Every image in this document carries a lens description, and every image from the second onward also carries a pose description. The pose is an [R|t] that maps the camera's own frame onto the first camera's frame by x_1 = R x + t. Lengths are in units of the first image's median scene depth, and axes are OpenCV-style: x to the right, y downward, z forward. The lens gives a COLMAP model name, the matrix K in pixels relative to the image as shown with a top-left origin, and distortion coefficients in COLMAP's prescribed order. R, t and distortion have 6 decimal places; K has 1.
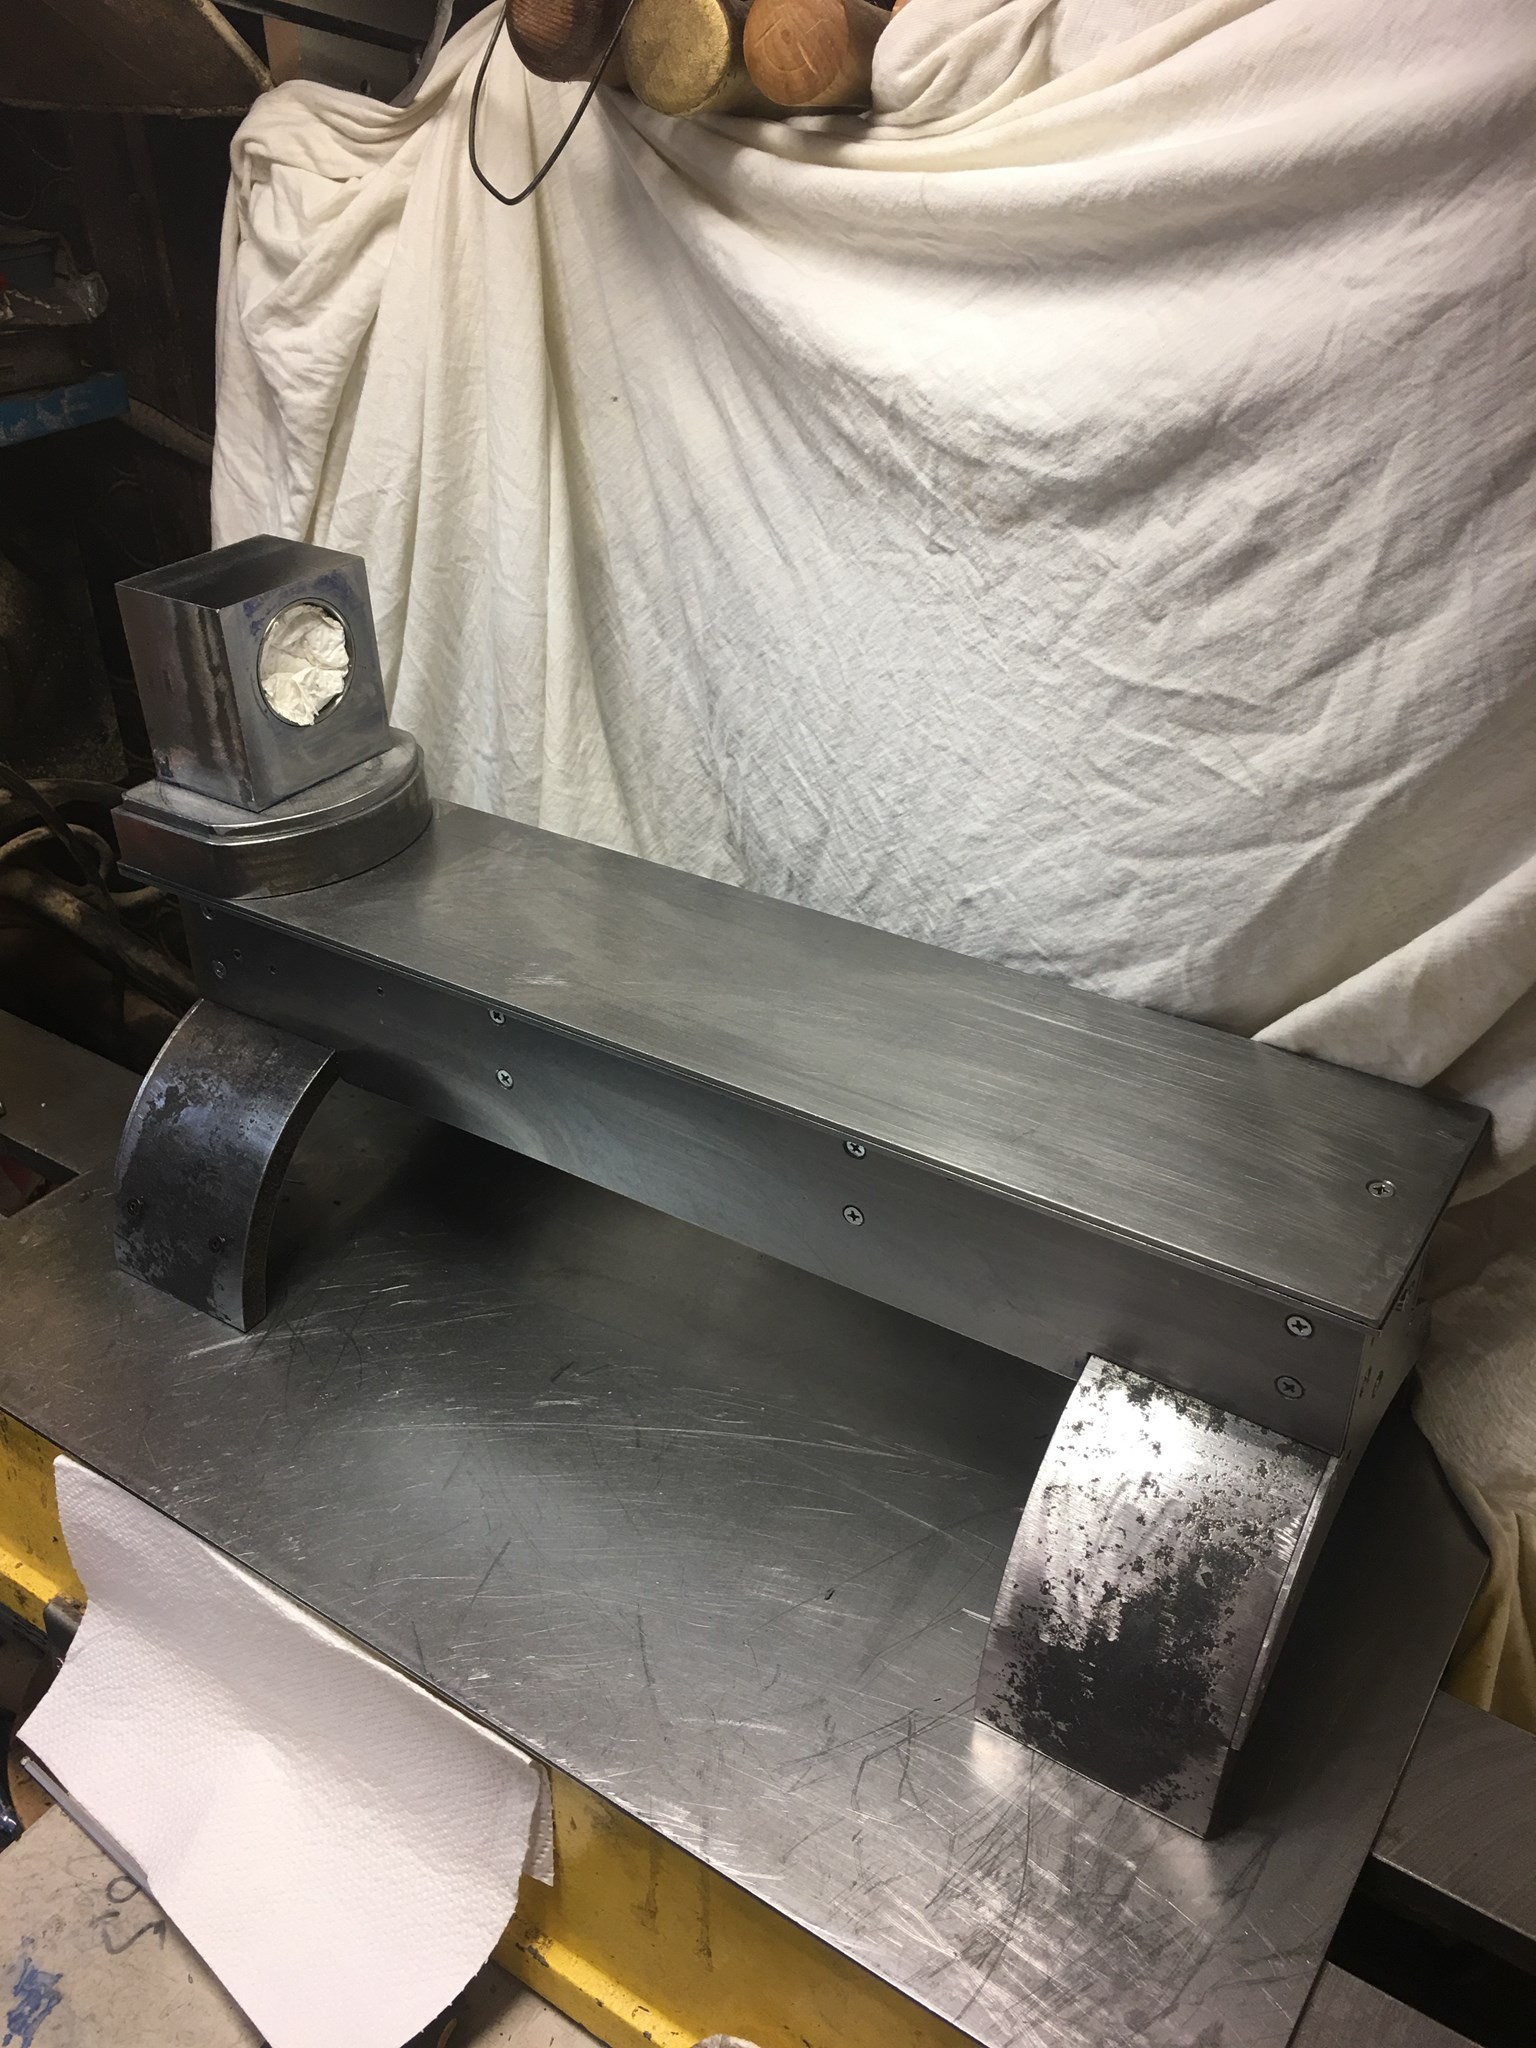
lens RADIAL K [[1750.1, 0, 764.4], [0, 1750.1, 1001.3], [0, 0, 1]] dist [0.060924, -0.093611]
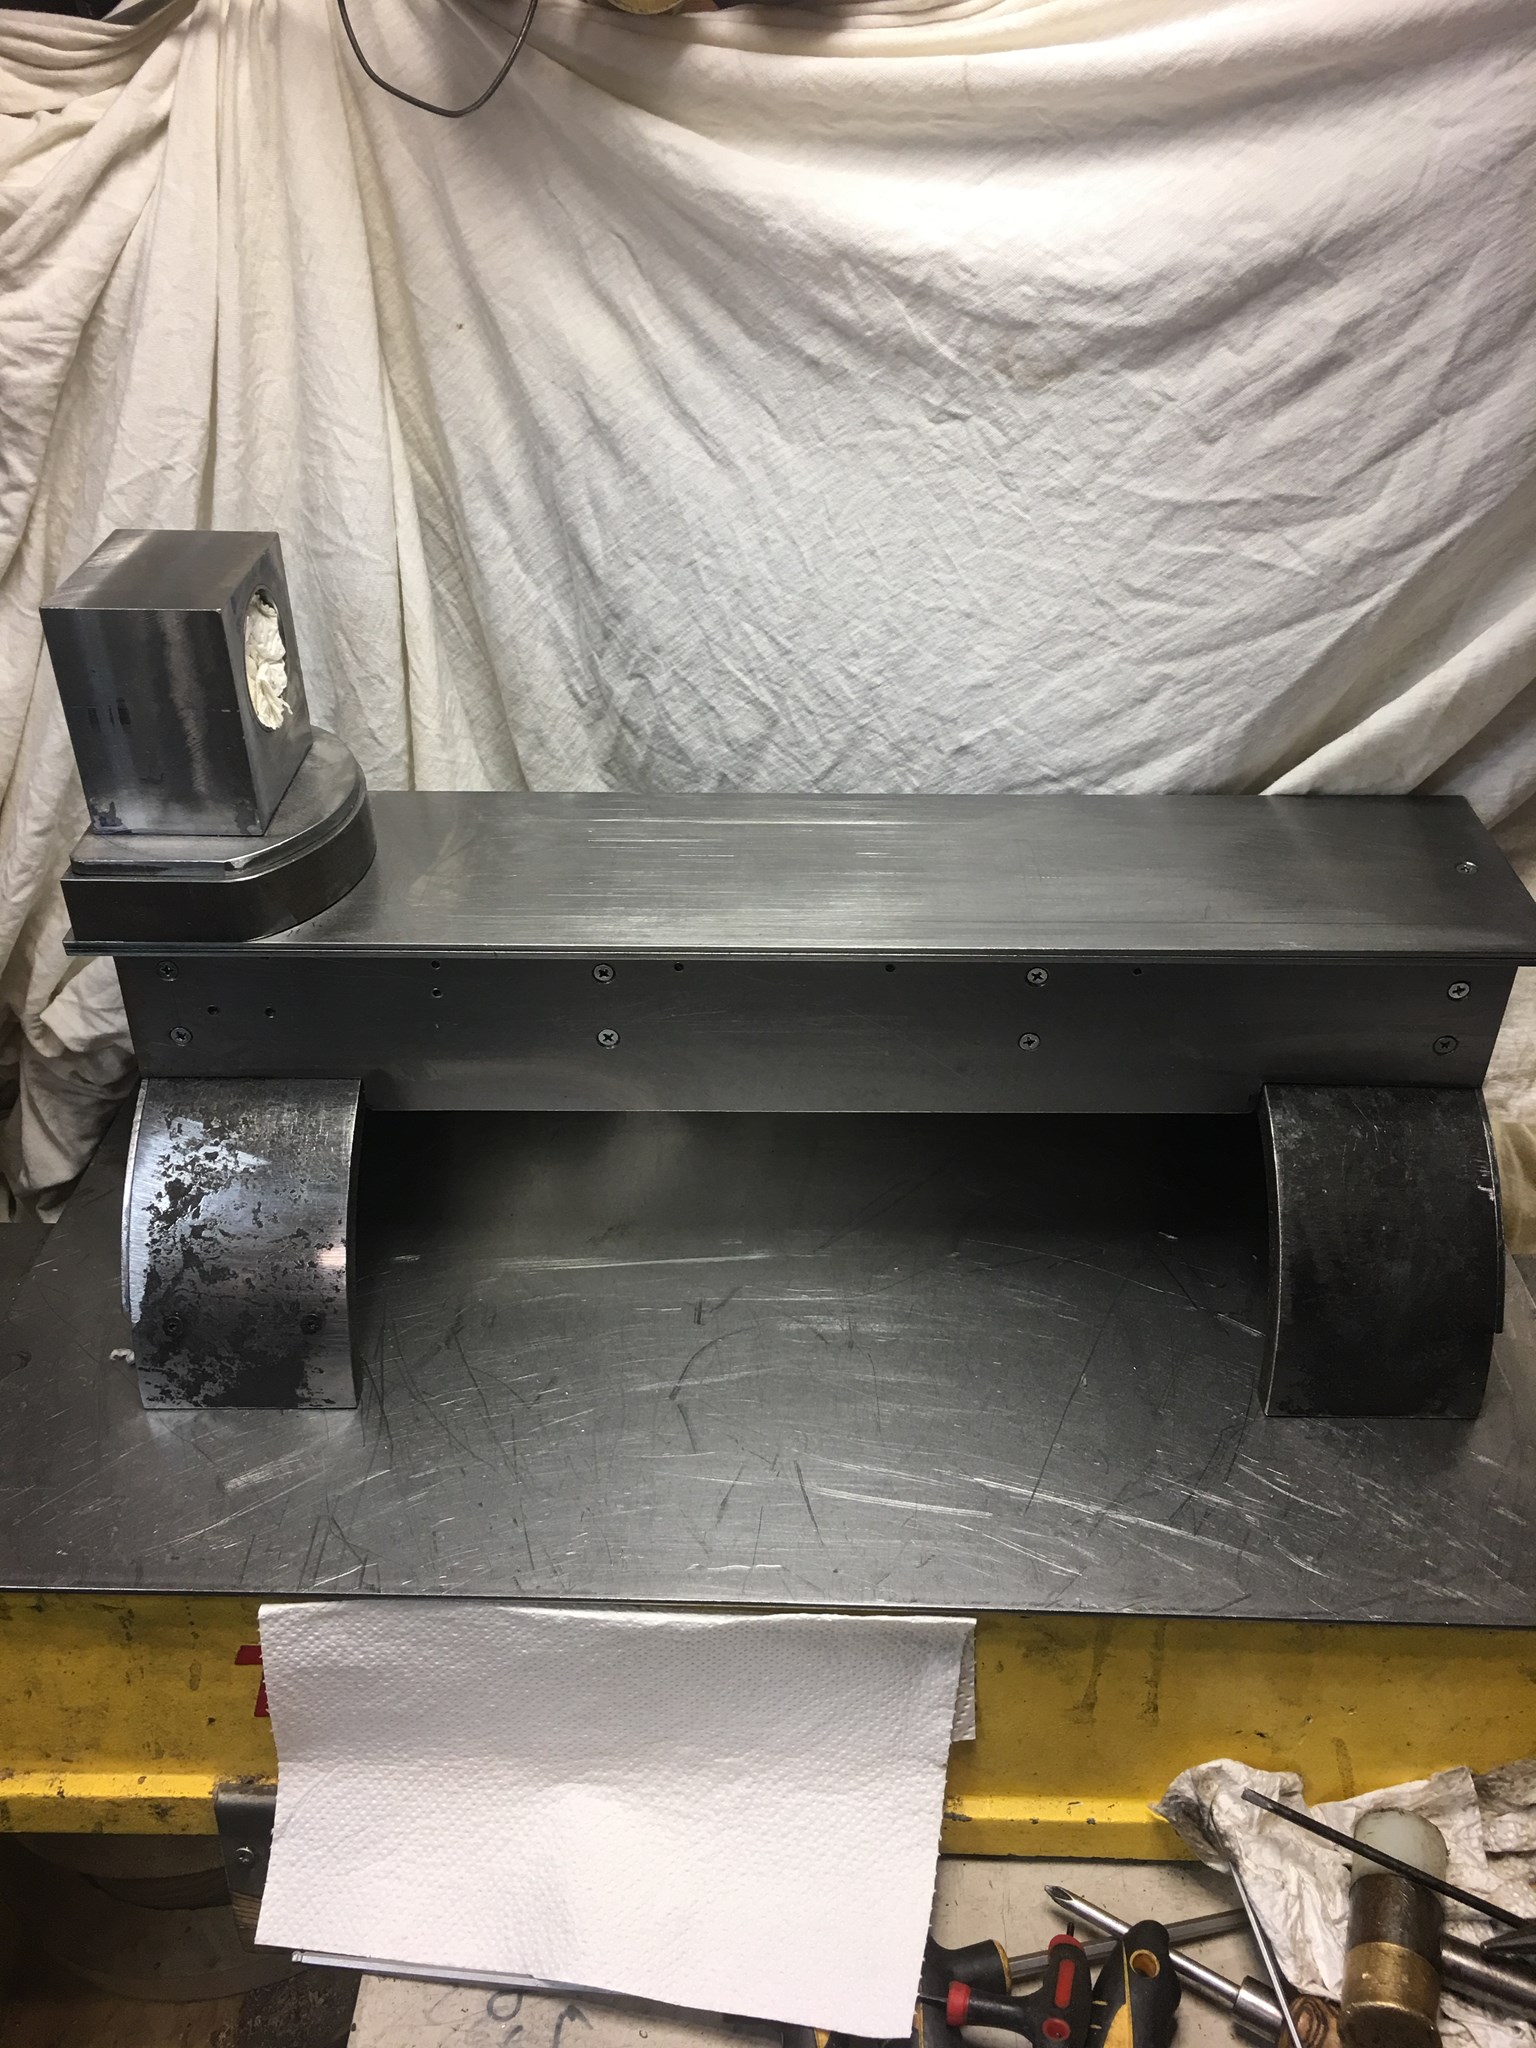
lens RADIAL K [[1750.1, 0, 764.4], [0, 1750.1, 1001.3], [0, 0, 1]] dist [0.060924, -0.093611]
pose [[0.840327, -0.284890, 0.461181, -0.594492], [0.270842, 0.957617, 0.098051, -0.053094], [-0.469568, 0.042512, 0.881872, 0.125064]]
